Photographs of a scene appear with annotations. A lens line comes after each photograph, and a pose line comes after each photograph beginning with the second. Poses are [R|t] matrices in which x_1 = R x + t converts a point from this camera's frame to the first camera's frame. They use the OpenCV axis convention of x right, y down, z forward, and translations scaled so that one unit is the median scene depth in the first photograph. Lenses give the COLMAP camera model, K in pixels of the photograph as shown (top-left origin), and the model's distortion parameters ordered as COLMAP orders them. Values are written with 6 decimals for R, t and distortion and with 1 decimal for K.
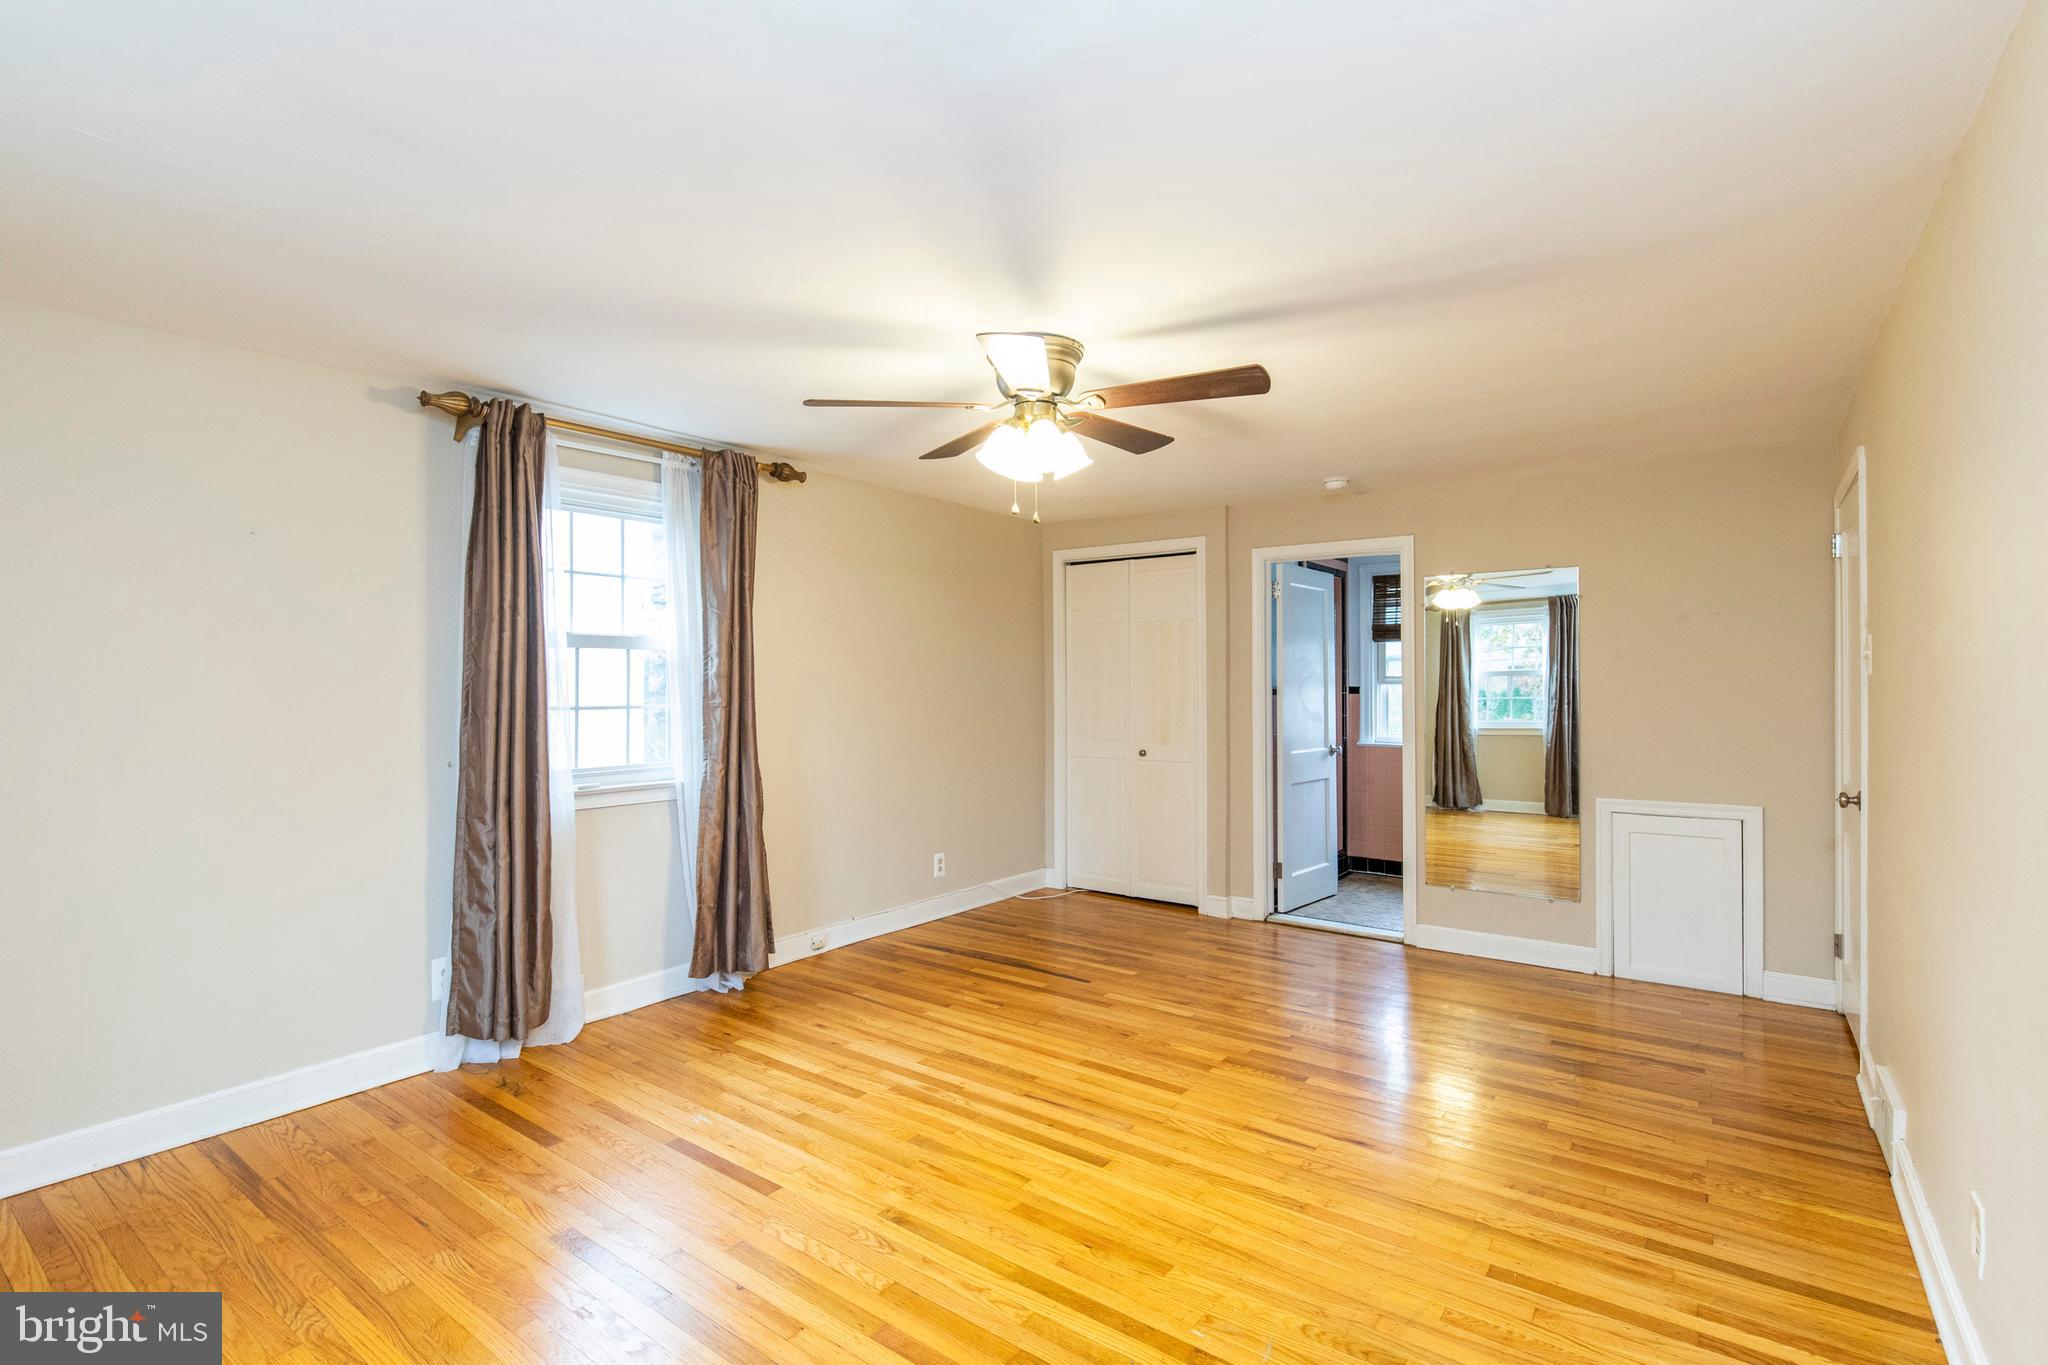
lens RADIAL K [[972.0, 0, 1024.2], [0, 972.0, 677.4], [0, 0, 1]] dist [-0.001163, 0.001311]
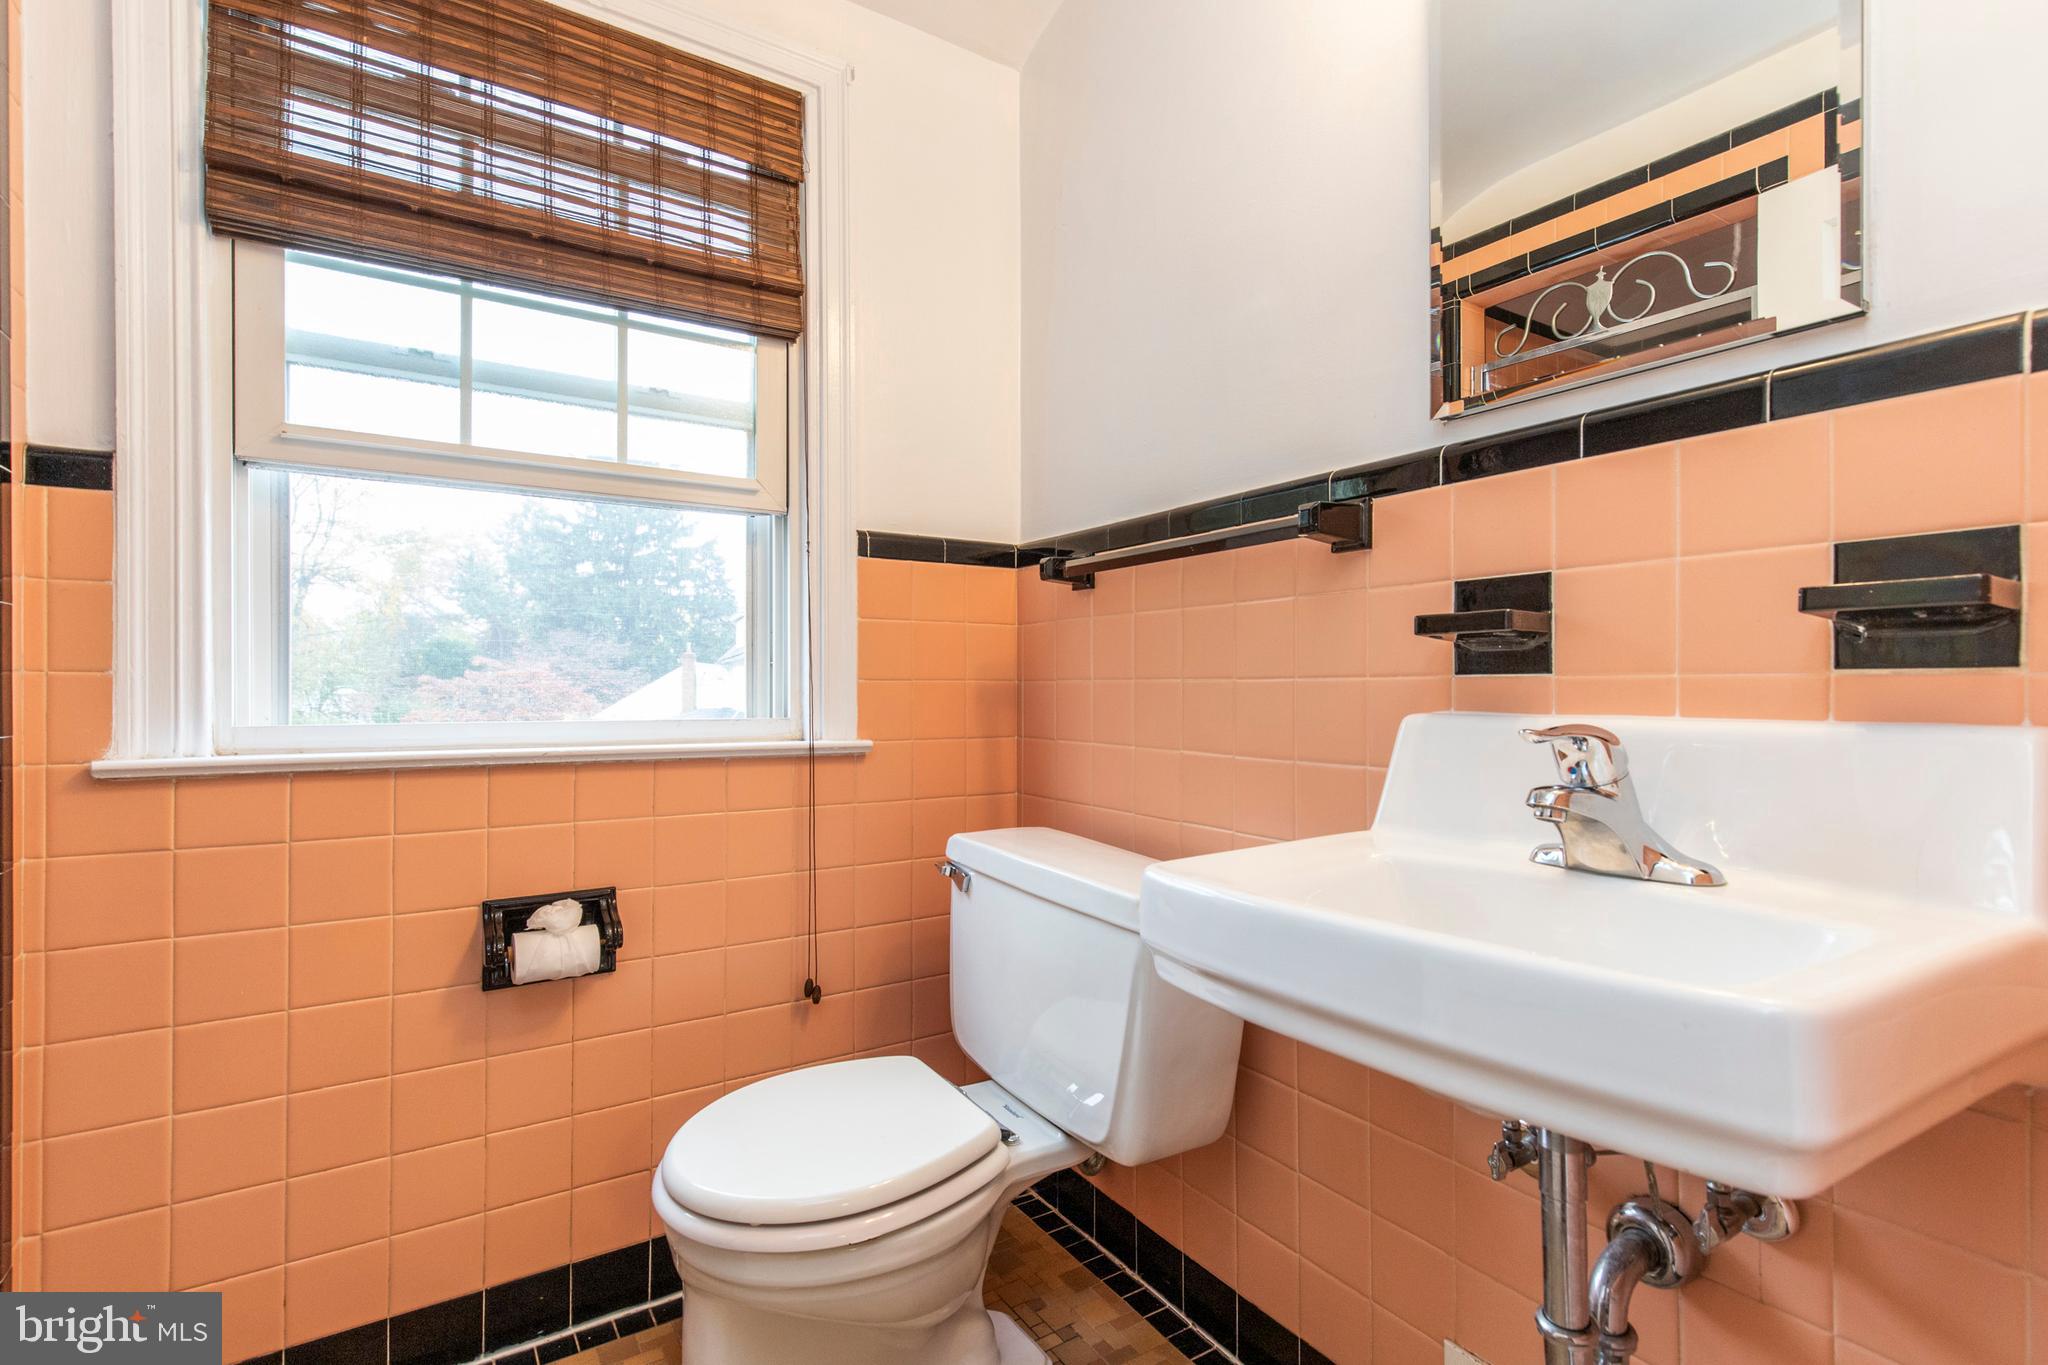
lens RADIAL K [[932.4, 0, 1021.0], [0, 932.4, 682.4], [0, 0, 1]] dist [0.013047, -0.002989]
pose [[0.364389, 0.005309, 0.931232, 0.243042], [-0.004974, 0.999981, -0.003755, 0.053174], [-0.931234, -0.003264, 0.364408, 0.778435]]
